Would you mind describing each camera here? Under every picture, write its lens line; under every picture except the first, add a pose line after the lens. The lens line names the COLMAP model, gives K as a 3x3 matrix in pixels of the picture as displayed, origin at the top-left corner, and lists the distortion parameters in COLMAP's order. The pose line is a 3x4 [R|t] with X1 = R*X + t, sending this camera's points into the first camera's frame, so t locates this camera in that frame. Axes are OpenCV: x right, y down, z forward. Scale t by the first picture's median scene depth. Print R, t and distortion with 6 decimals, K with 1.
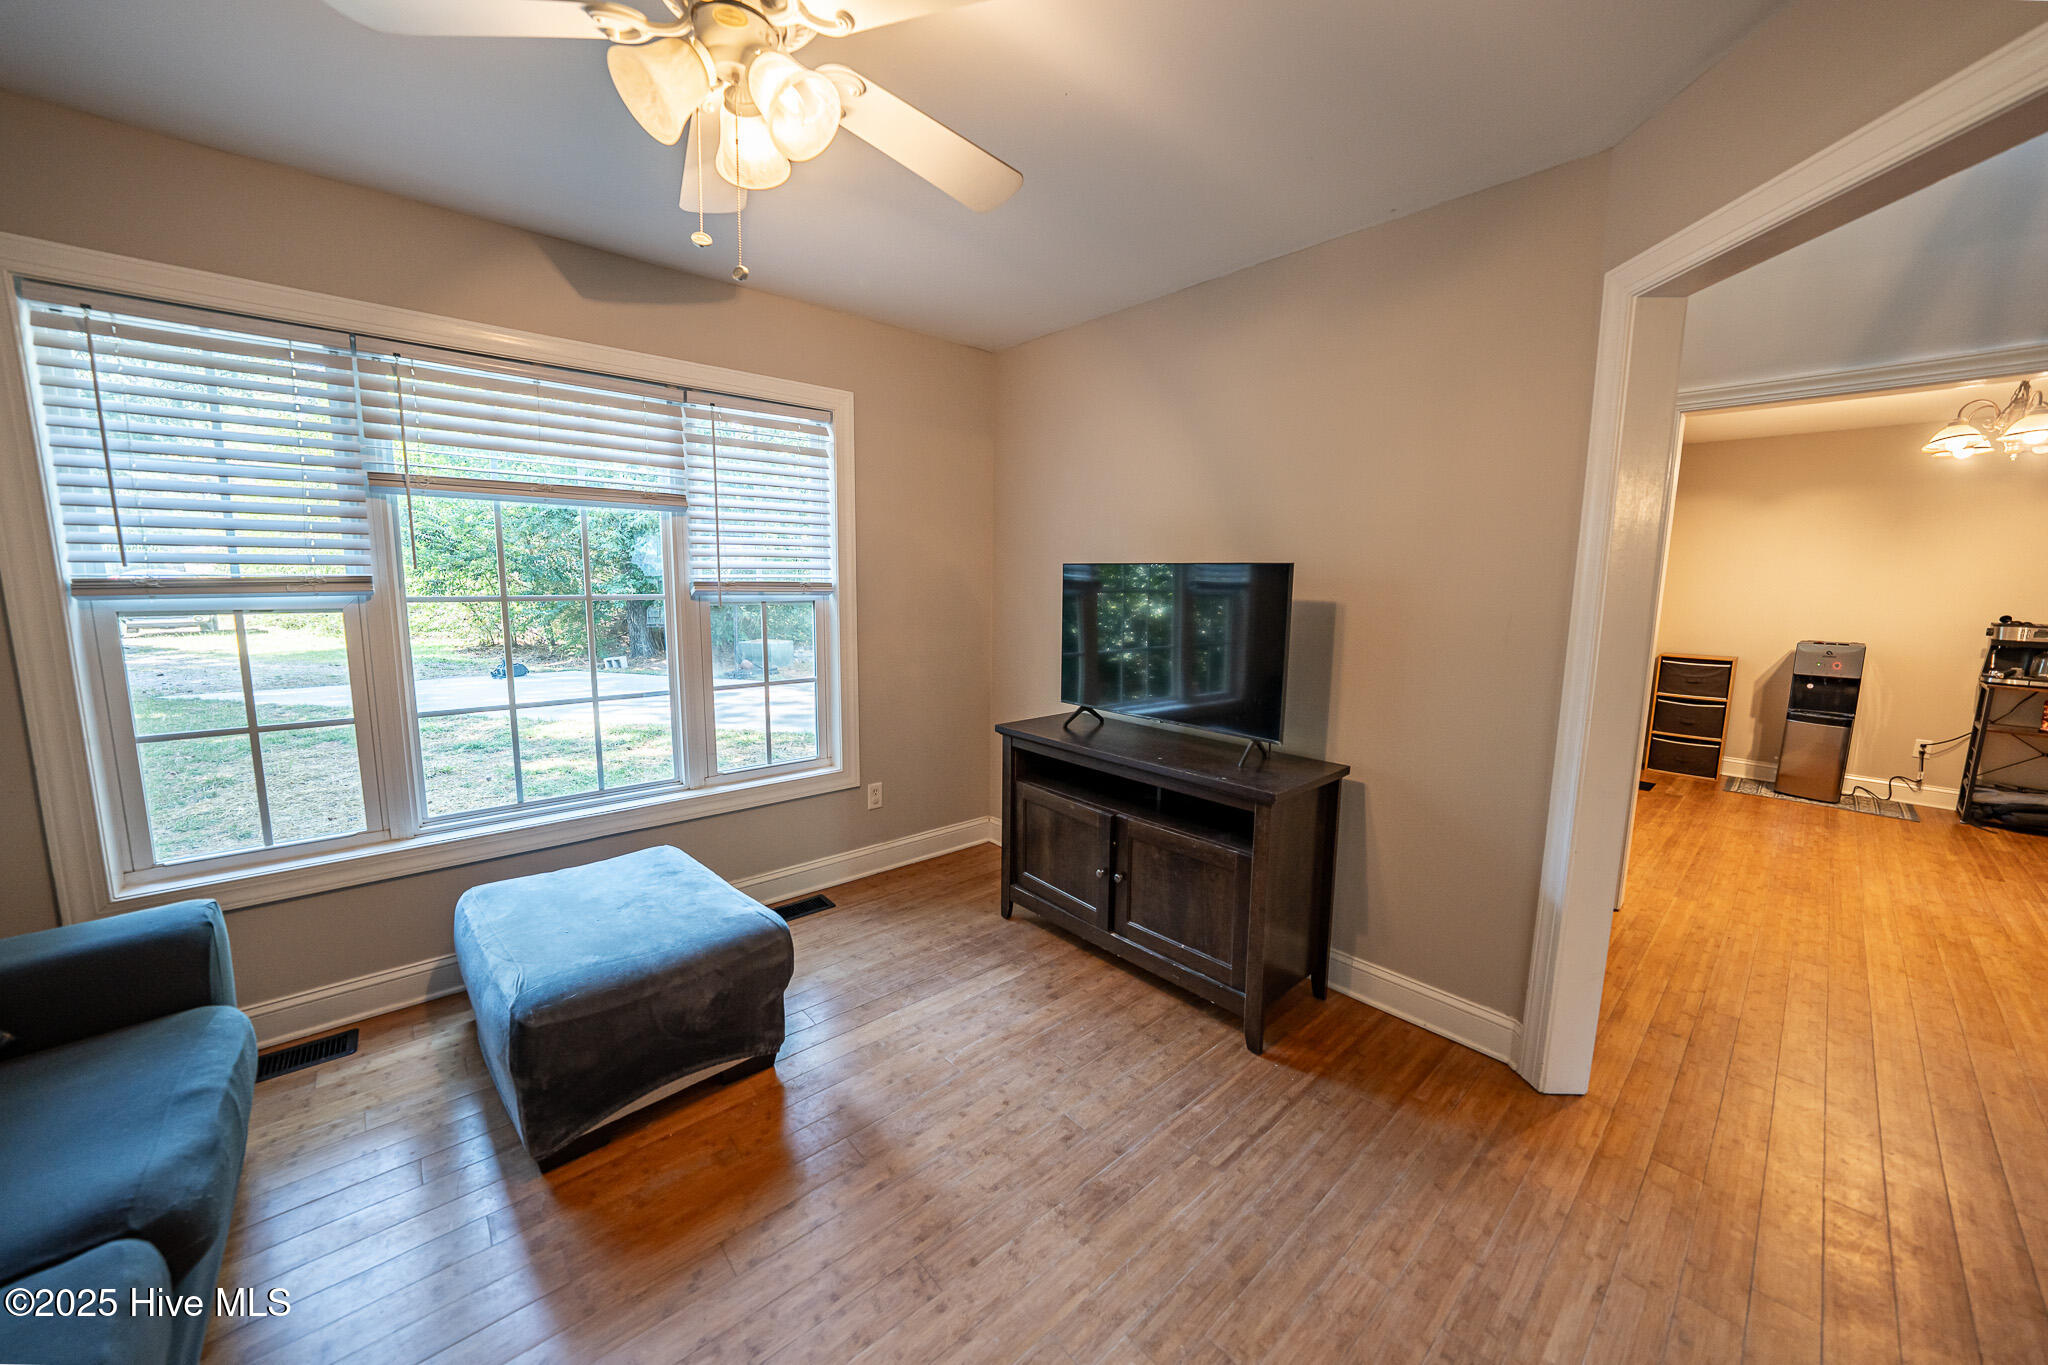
lens RADIAL K [[719.3, 0, 1023.5], [0, 719.3, 678.7], [0, 0, 1]] dist [-0.019937, 0.002105]
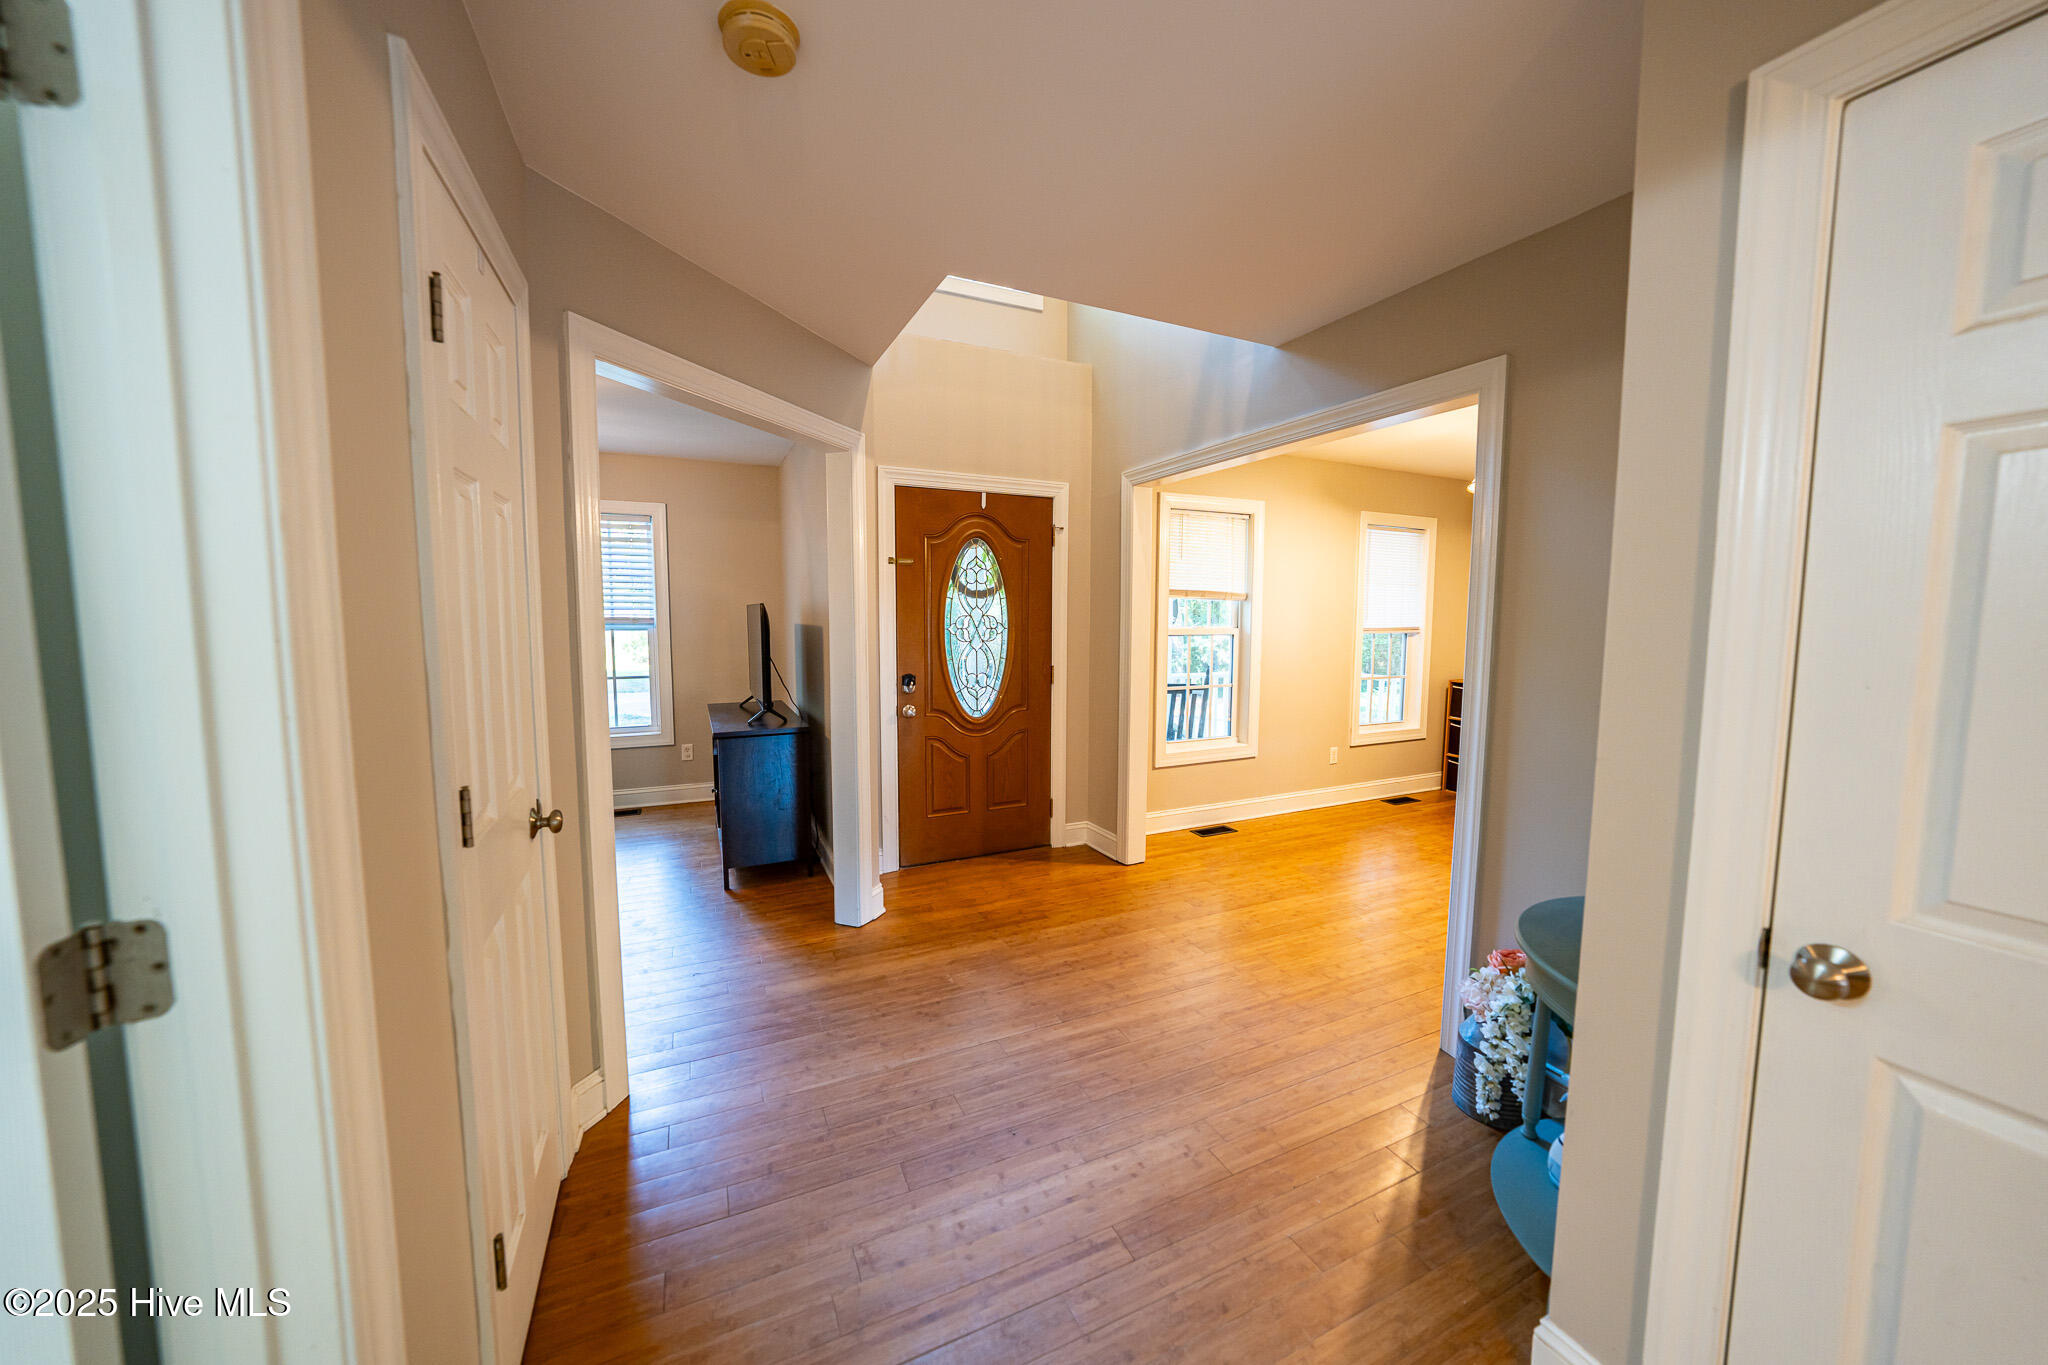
lens RADIAL K [[719.3, 0, 1026.9], [0, 719.3, 667.3], [0, 0, 1]] dist [-0.019937, 0.002105]
pose [[0.960825, 0.015813, -0.276705, 1.078914], [-0.033321, 0.997720, -0.058688, 0.052037], [0.275146, 0.065609, 0.959161, -0.353295]]
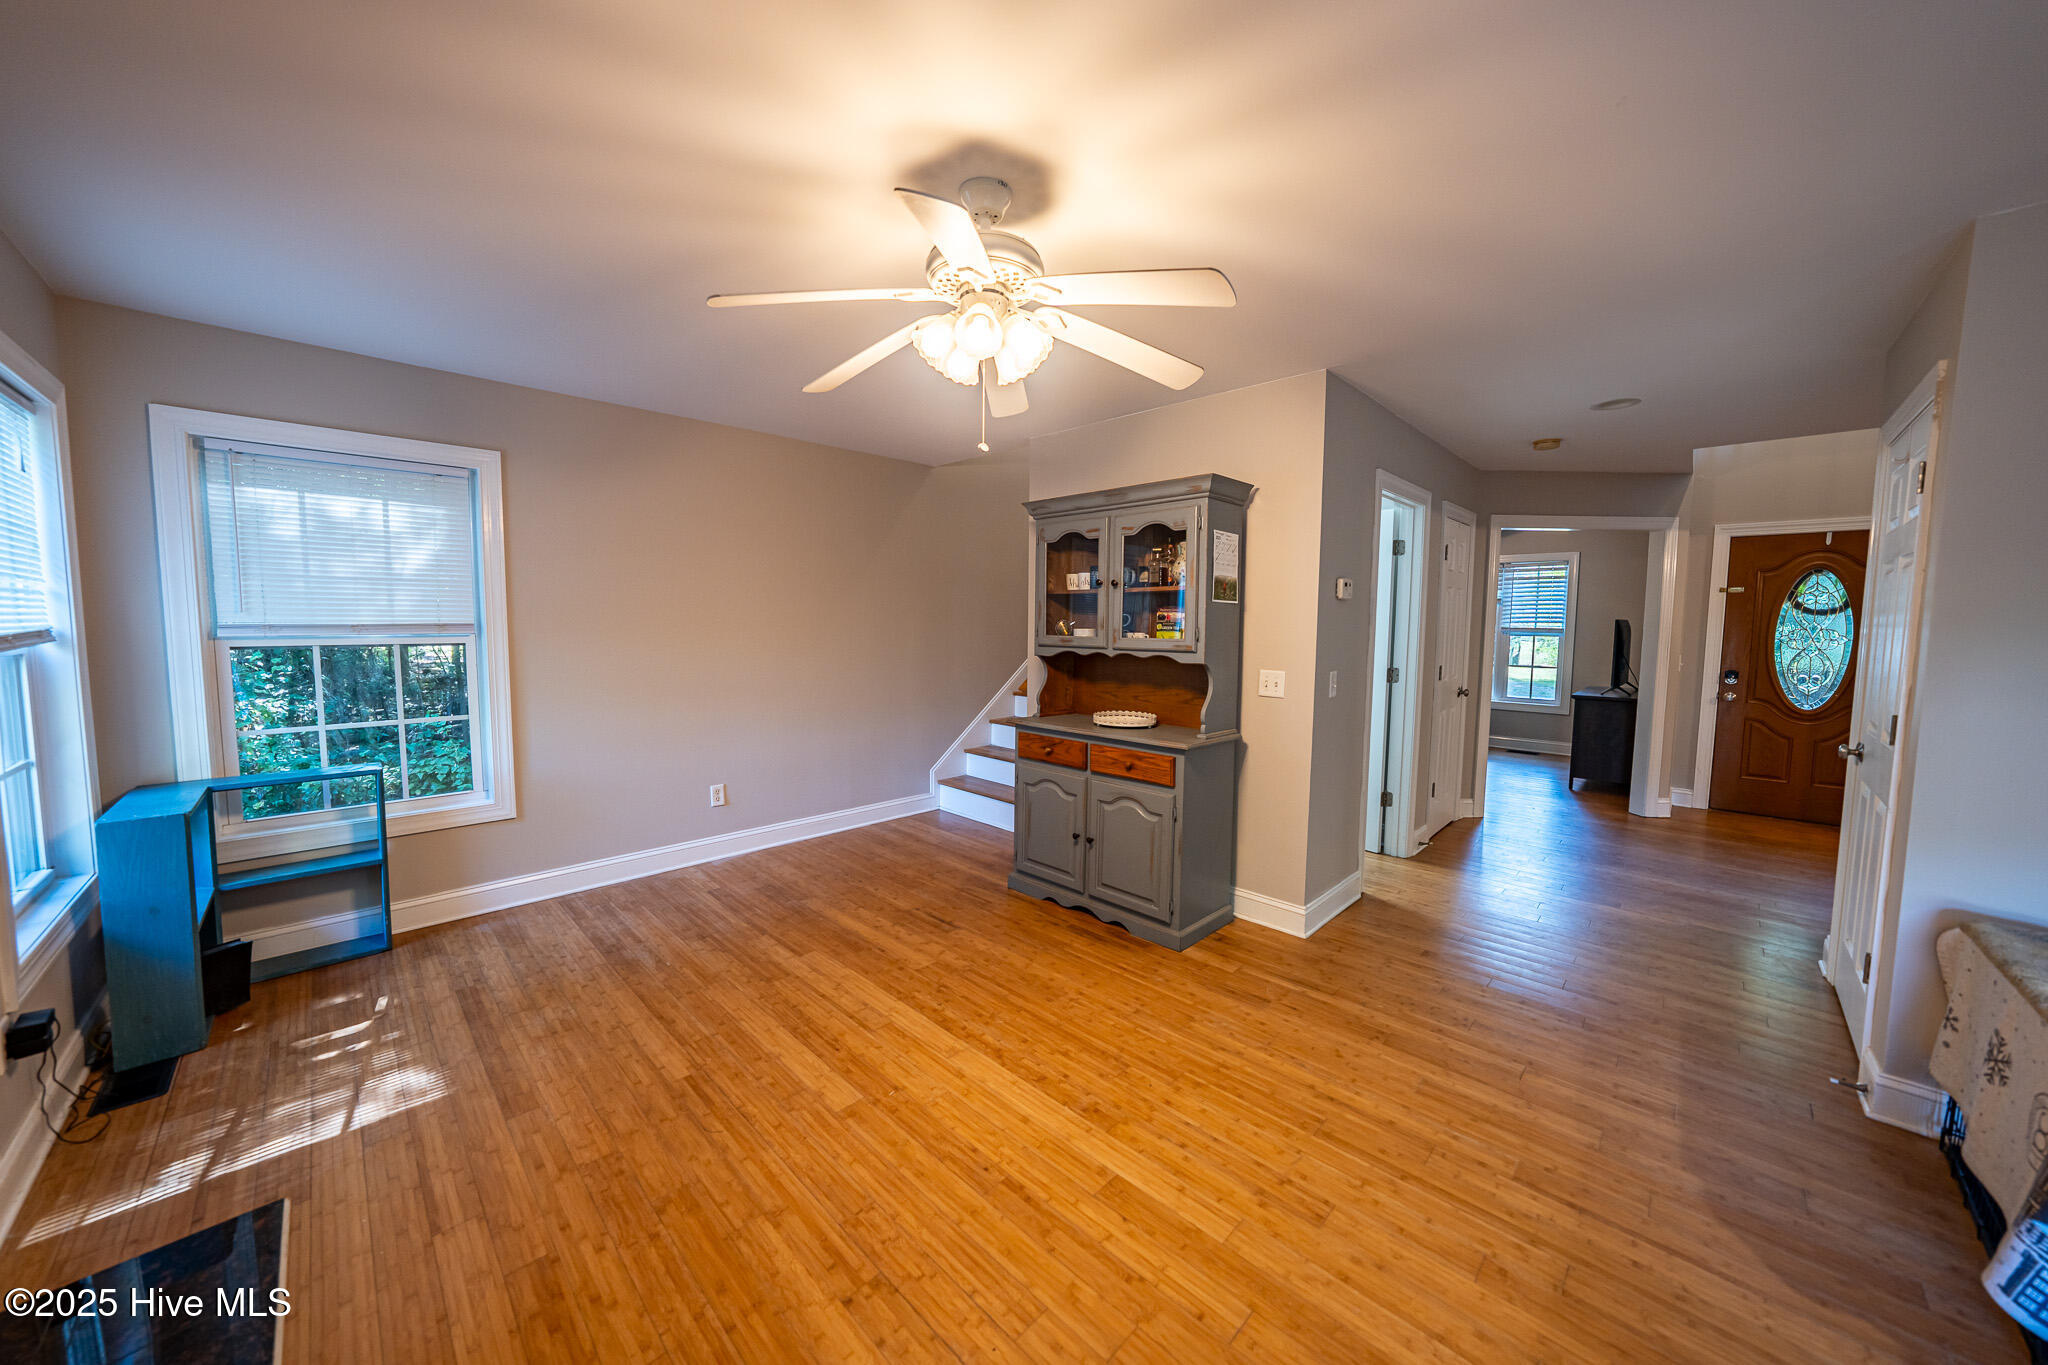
lens RADIAL K [[719.3, 0, 1012.4], [0, 719.3, 677.5], [0, 0, 1]] dist [-0.019937, 0.002105]
pose [[0.074049, 0.070022, -0.994793, 2.173642], [-0.141217, 0.988216, 0.059047, 0.165982], [0.987205, 0.136110, 0.083065, -1.119439]]
